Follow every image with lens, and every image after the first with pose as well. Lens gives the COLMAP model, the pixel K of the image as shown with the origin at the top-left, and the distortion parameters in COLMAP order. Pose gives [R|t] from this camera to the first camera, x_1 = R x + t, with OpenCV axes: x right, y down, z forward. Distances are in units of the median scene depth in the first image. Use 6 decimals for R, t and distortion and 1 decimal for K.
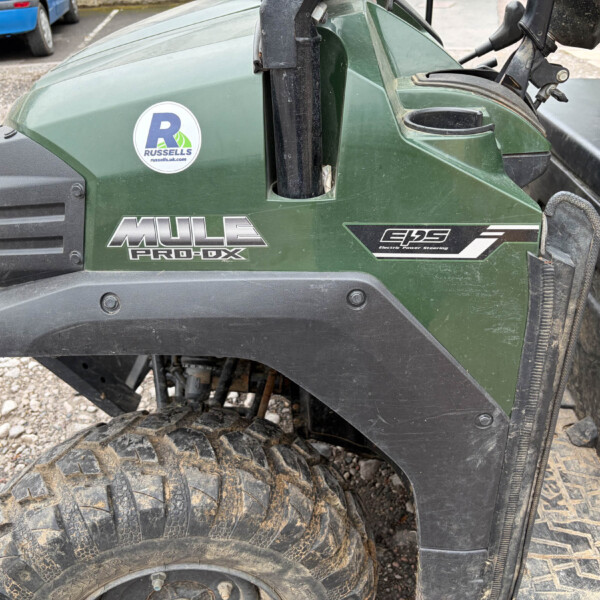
lens RADIAL K [[603.8, 0, 302.9], [0, 603.8, 300.0], [0, 0, 1]] dist [0.020102, 0.000000]
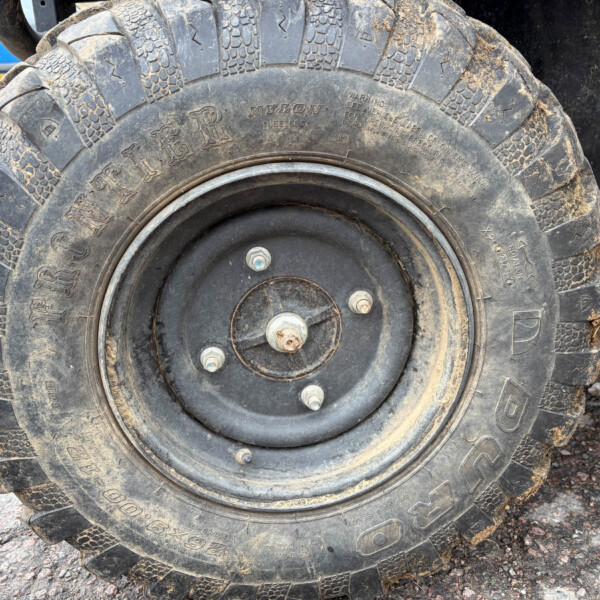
lens RADIAL K [[603.8, 0, 297.1], [0, 603.8, 298.8], [0, 0, 1]] dist [0.020102, 0.000000]
pose [[0.999533, 0.011547, -0.028281, -0.202577], [-0.016576, 0.982669, -0.184626, 0.673053], [0.025658, 0.185009, 0.982402, 0.464792]]
